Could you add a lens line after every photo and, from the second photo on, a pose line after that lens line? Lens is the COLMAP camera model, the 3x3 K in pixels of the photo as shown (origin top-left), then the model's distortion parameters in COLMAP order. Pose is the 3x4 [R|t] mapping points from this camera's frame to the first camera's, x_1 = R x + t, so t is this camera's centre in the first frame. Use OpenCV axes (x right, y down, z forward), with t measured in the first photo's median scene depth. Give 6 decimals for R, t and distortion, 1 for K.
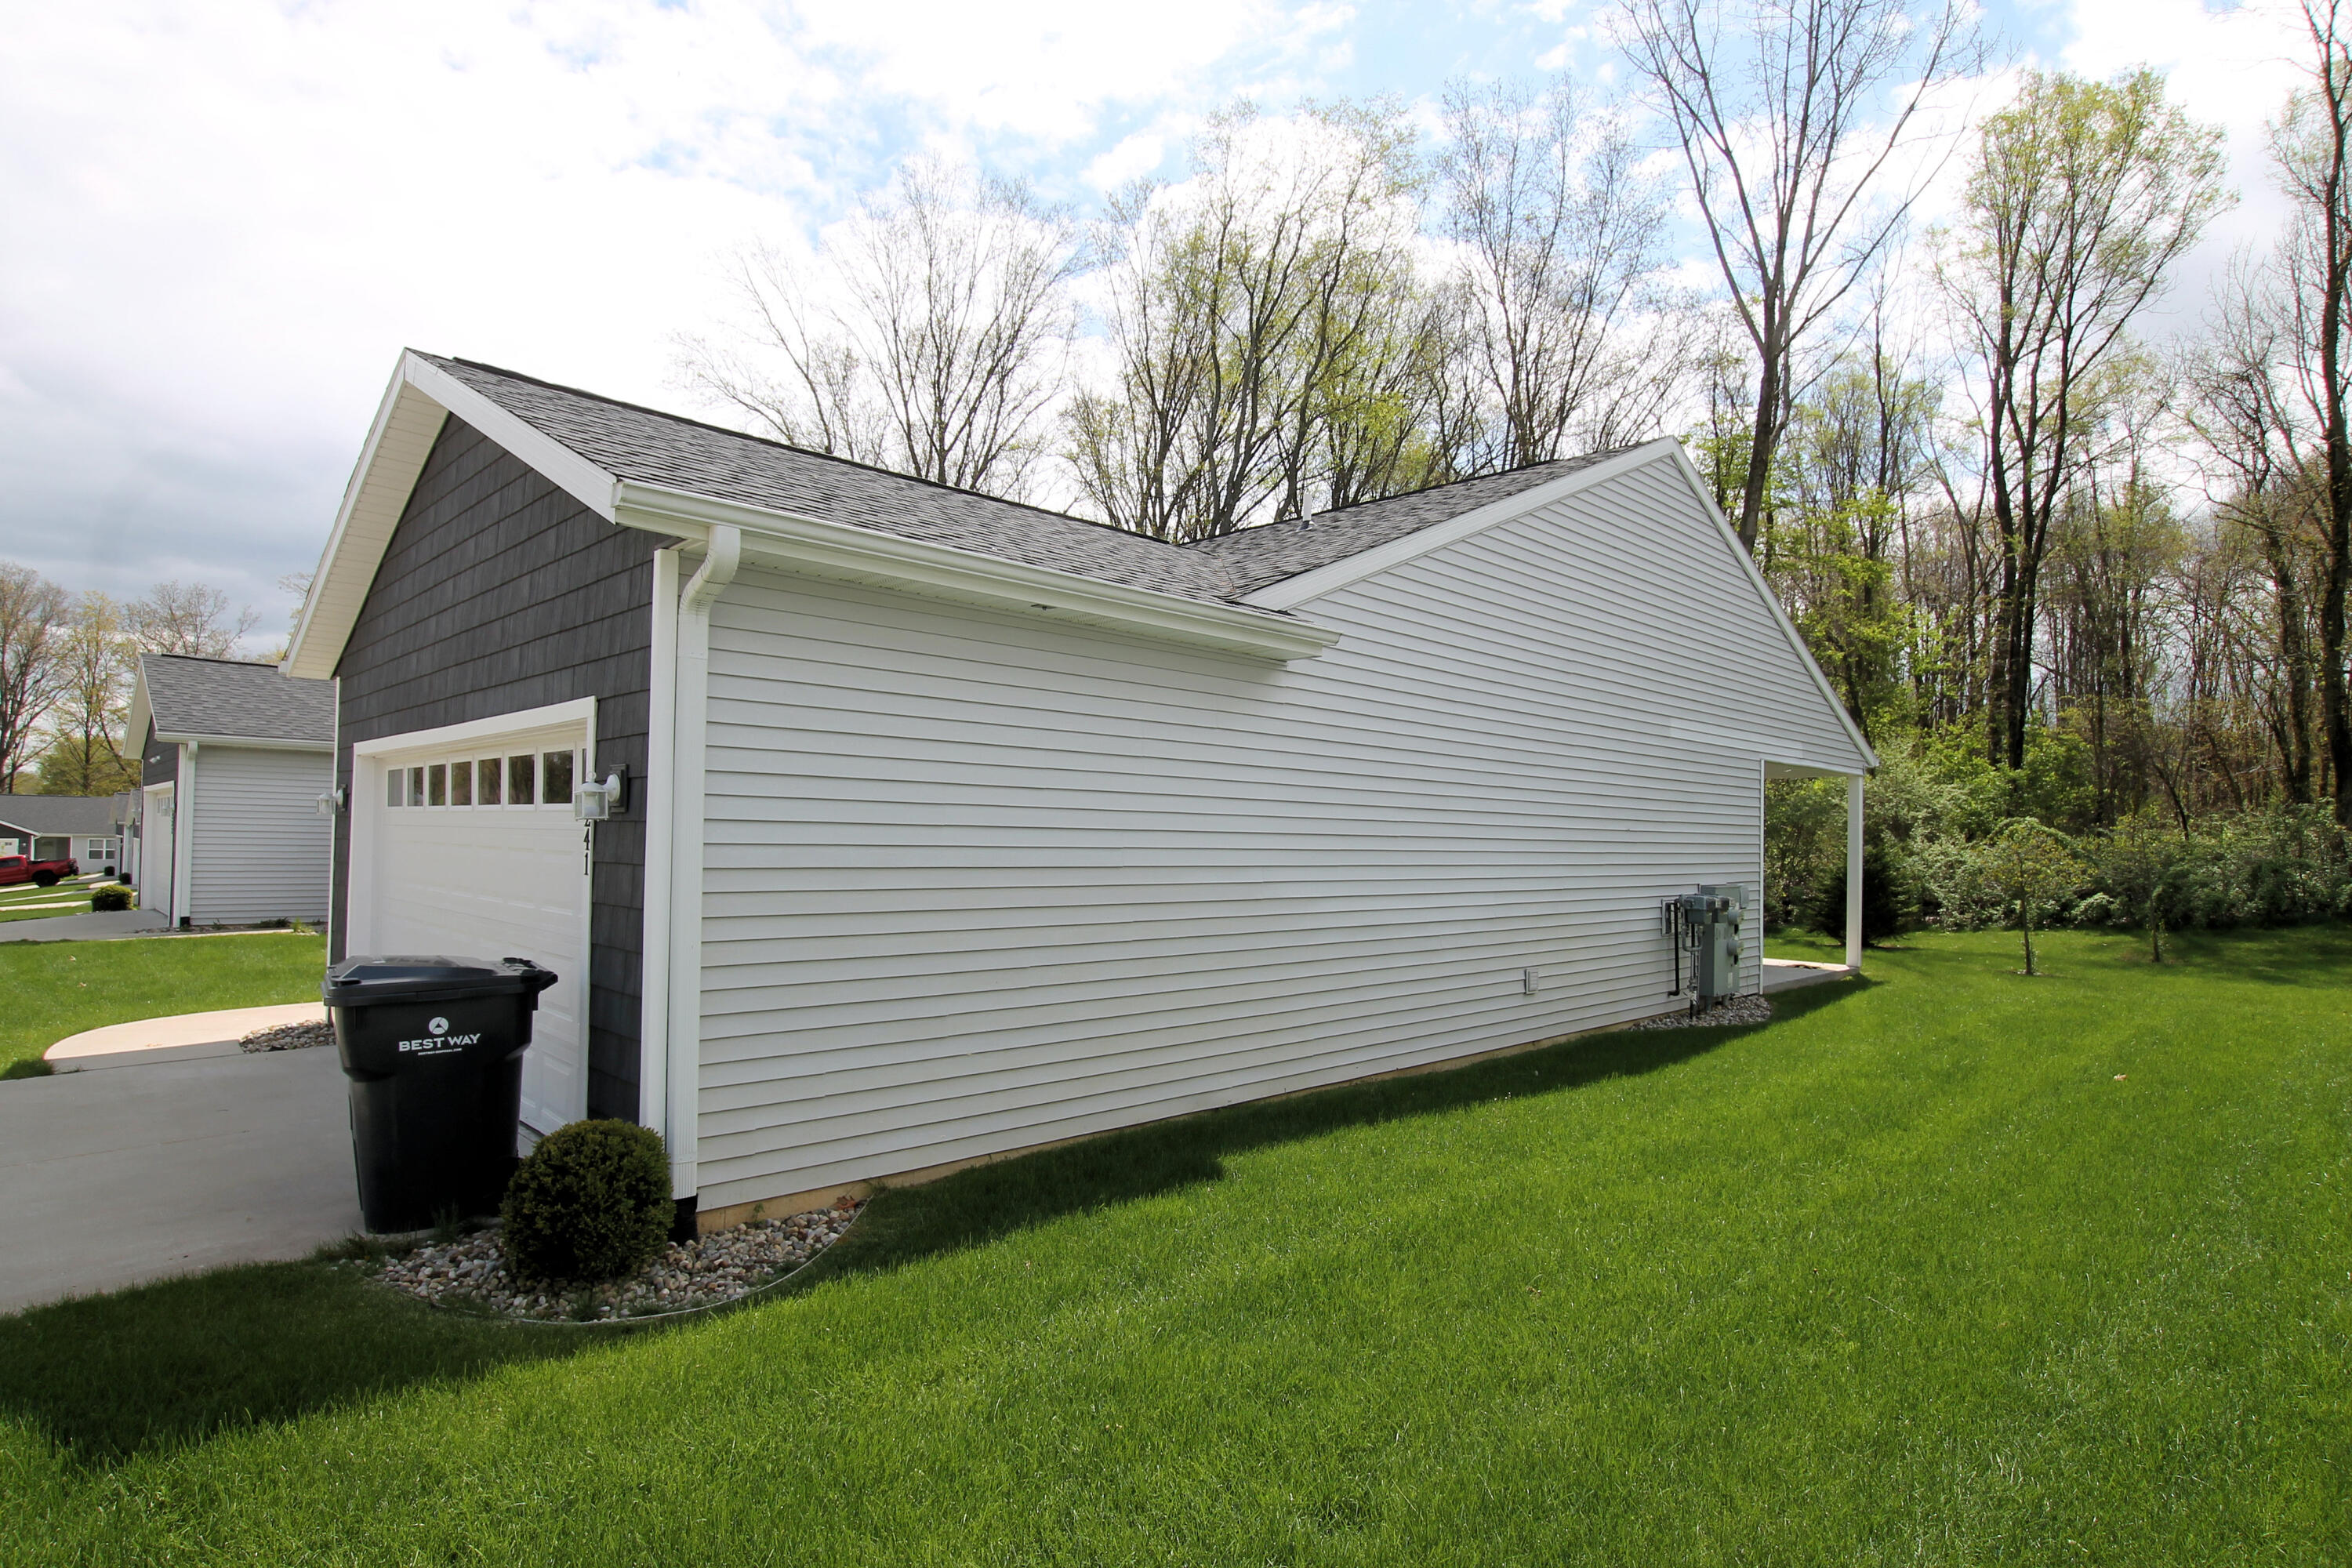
lens RADIAL K [[1215.6, 0, 1176.0], [0, 1215.6, 784.0], [0, 0, 1]] dist [-0.000842, 0.000820]
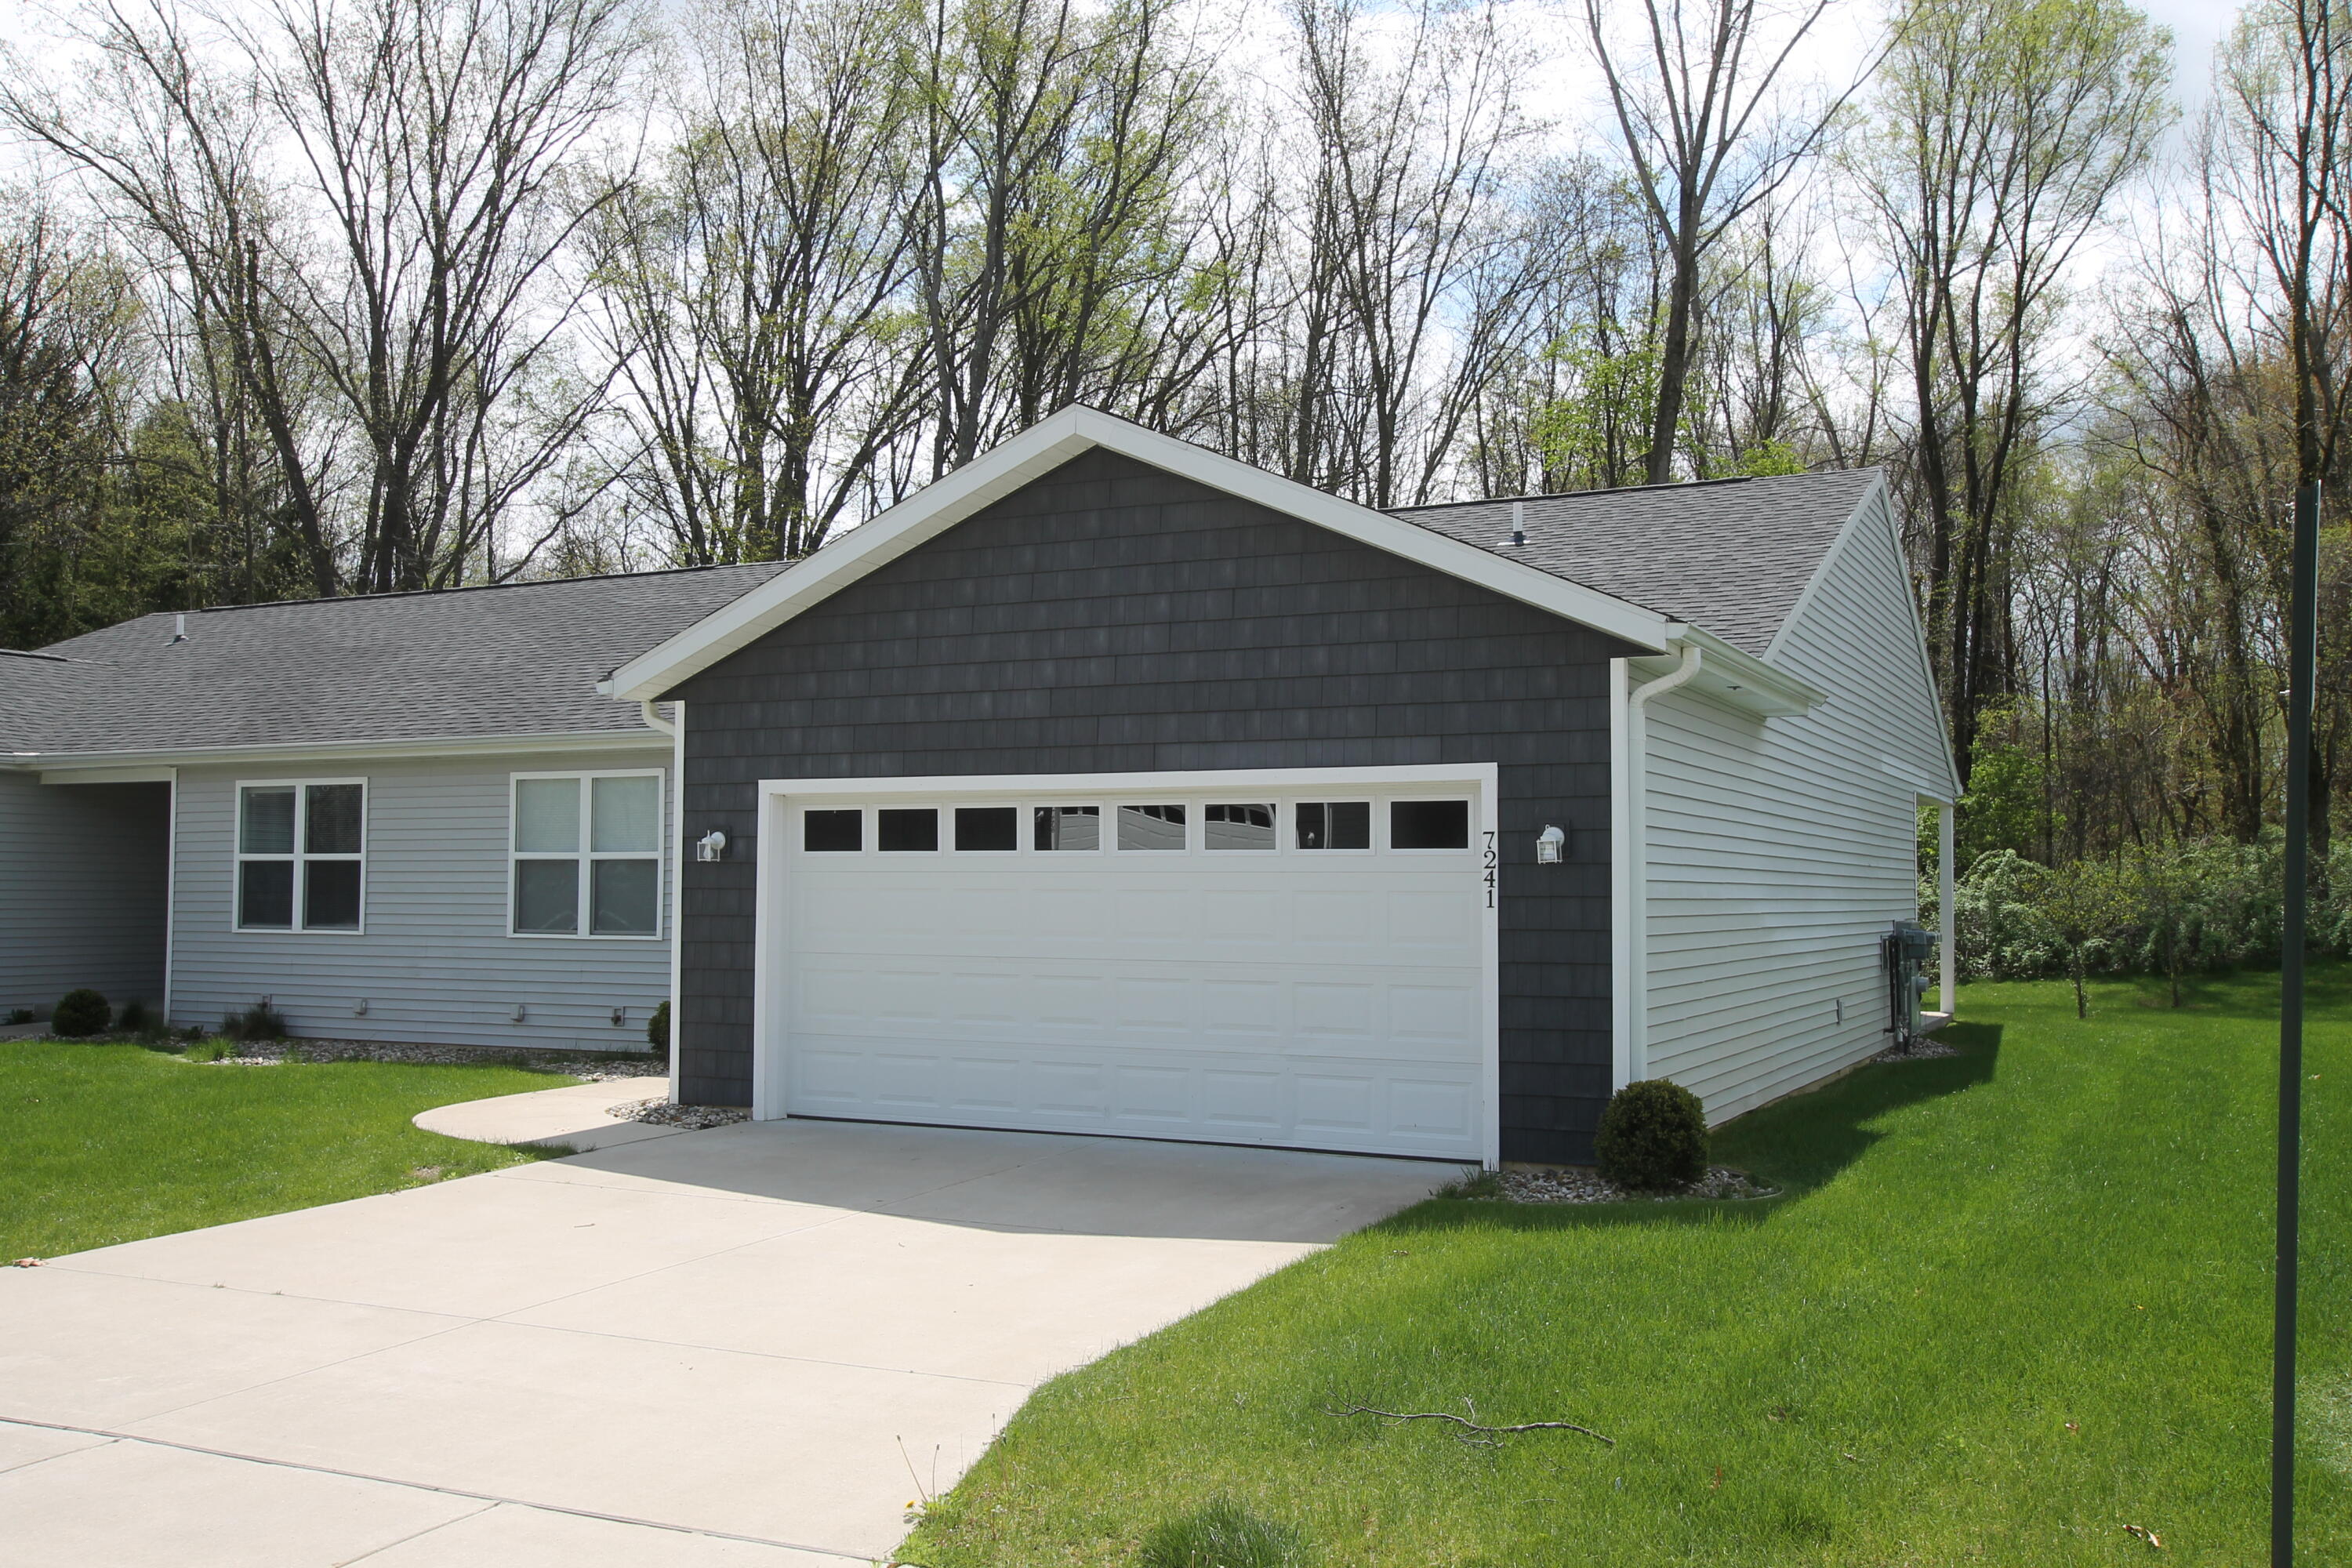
lens RADIAL K [[2070.8, 0, 1176.0], [0, 2070.8, 784.0], [0, 0, 1]] dist [0.043028, -0.005623]
pose [[0.948227, 0.002458, 0.317585, -0.349510], [0.000142, 0.999967, -0.008163, -0.007948], [-0.317595, 0.007786, 0.948195, -0.219894]]
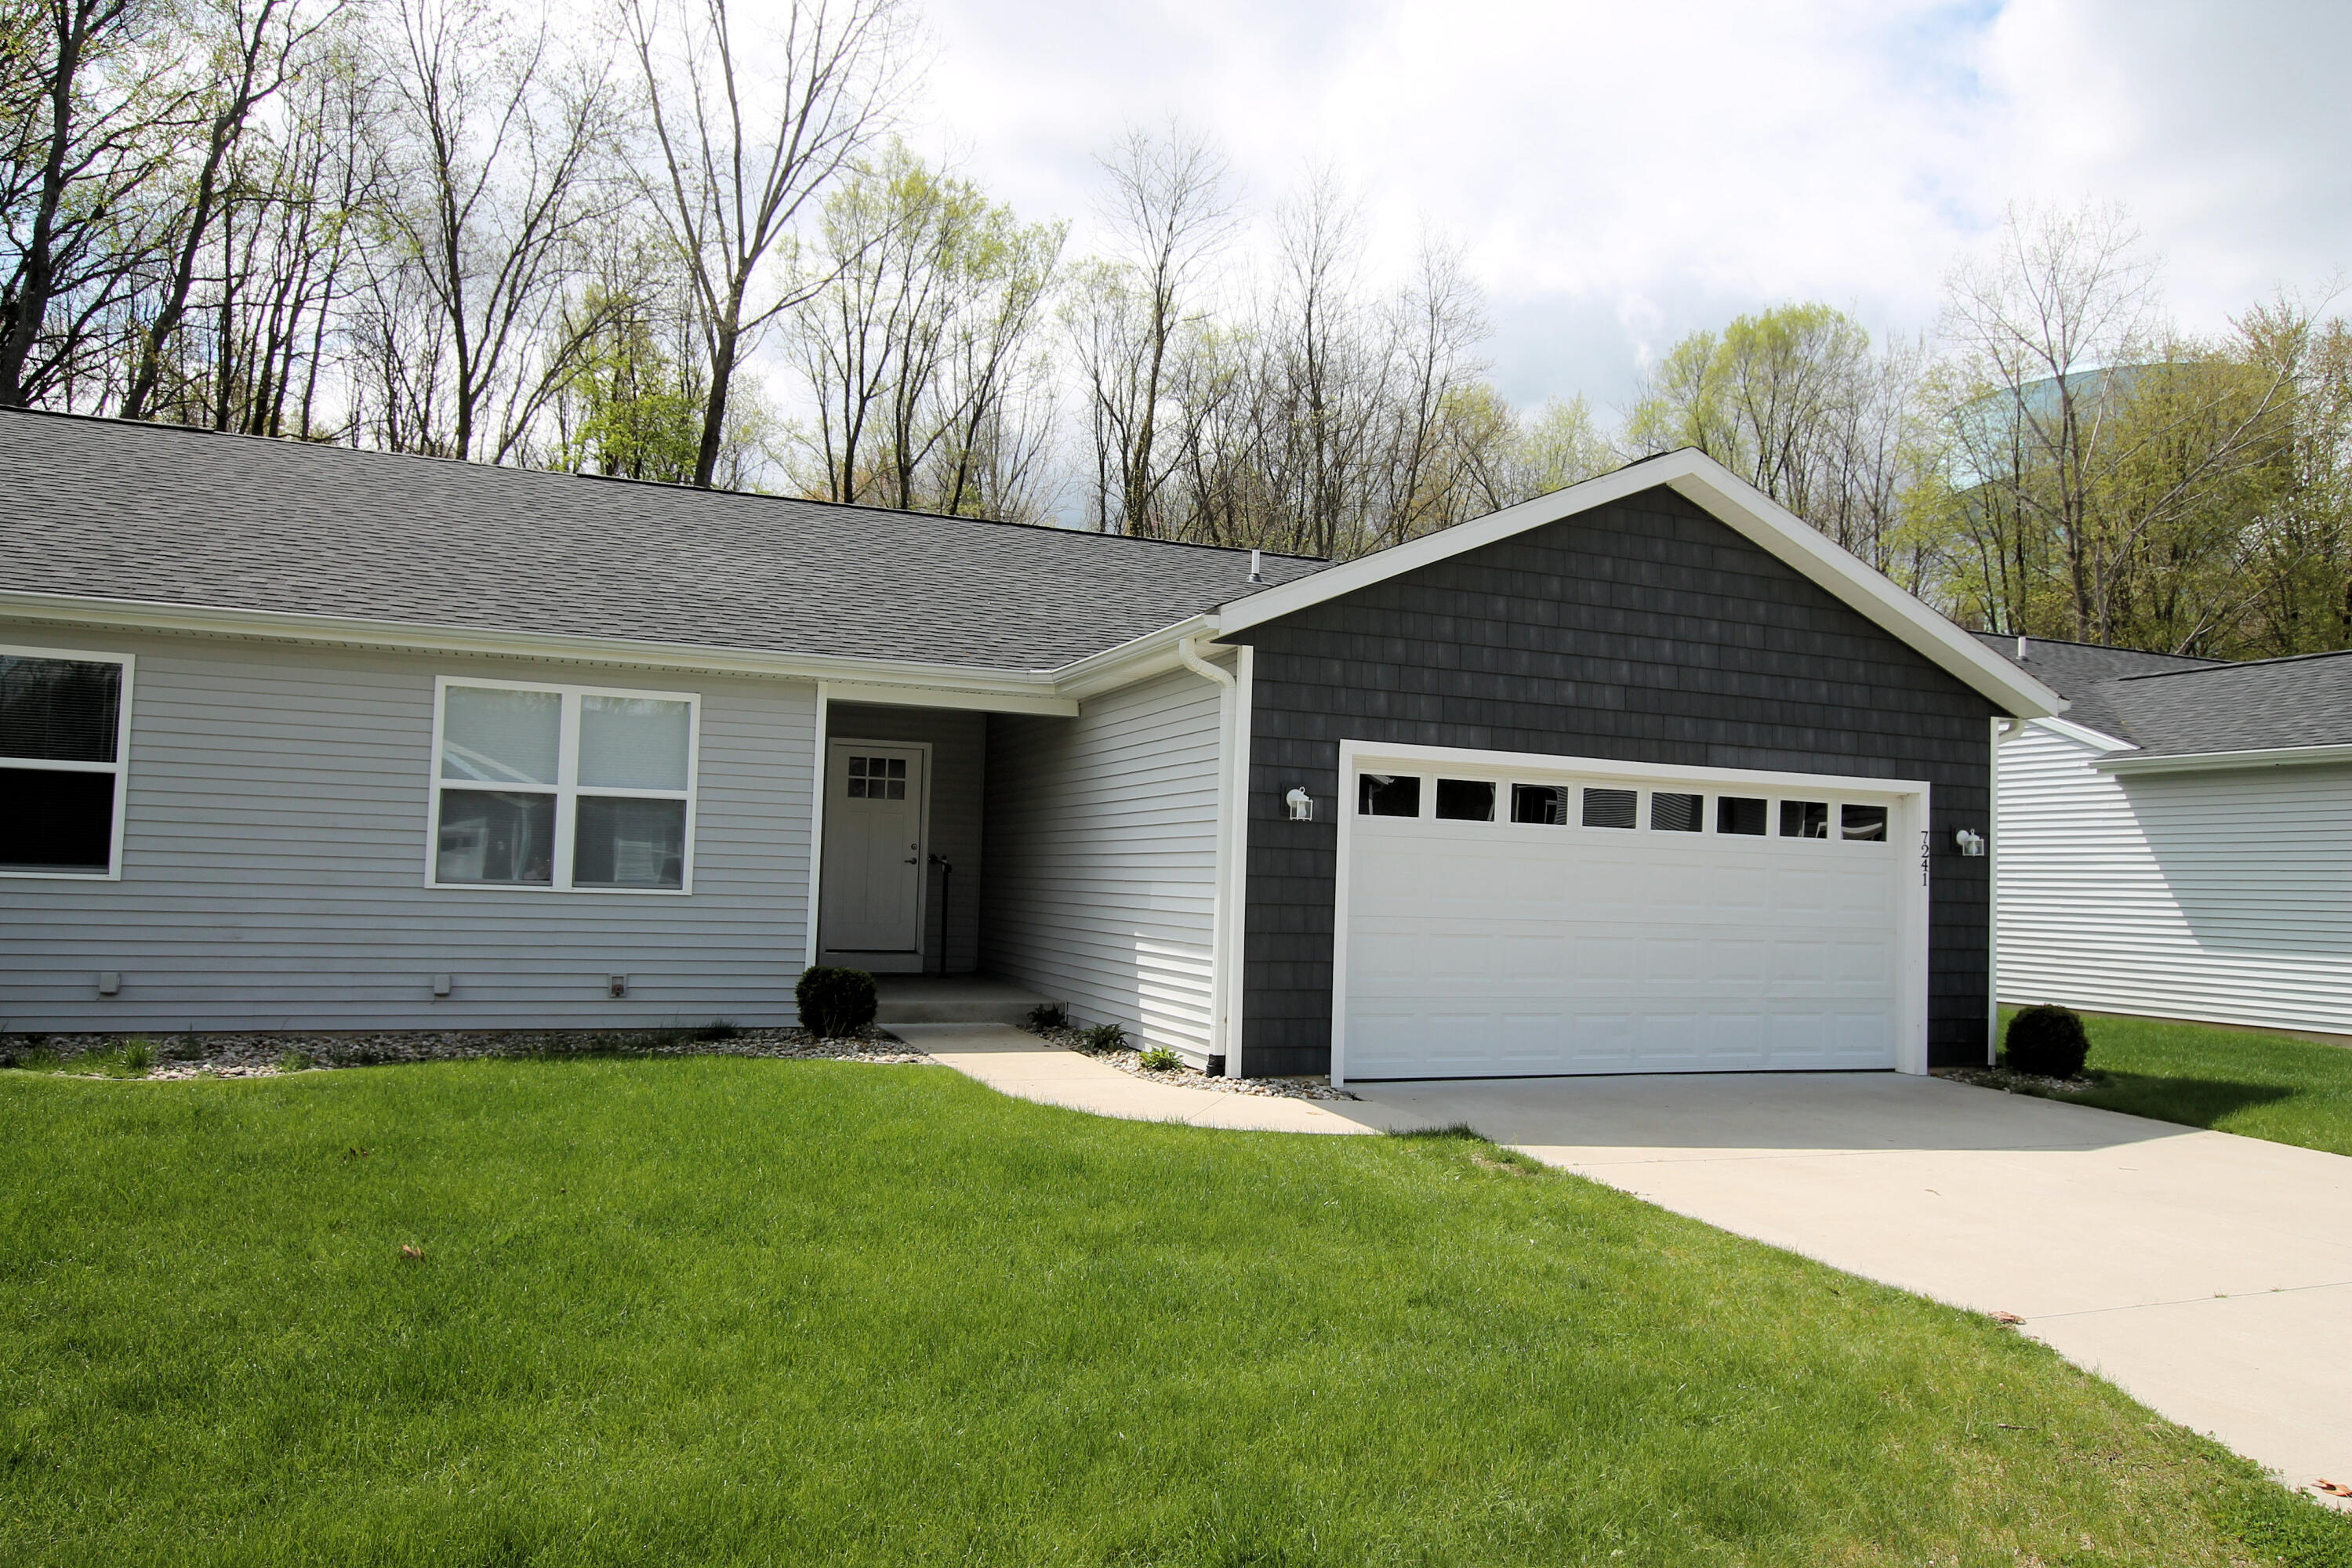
lens RADIAL K [[1577.9, 0, 1176.0], [0, 1577.9, 784.0], [0, 0, 1]] dist [-0.007730, -0.000864]
pose [[0.382208, 0.049001, 0.922776, -0.701692], [-0.061540, 0.997726, -0.027491, 0.013651], [-0.922025, -0.046280, 0.384355, 0.256935]]
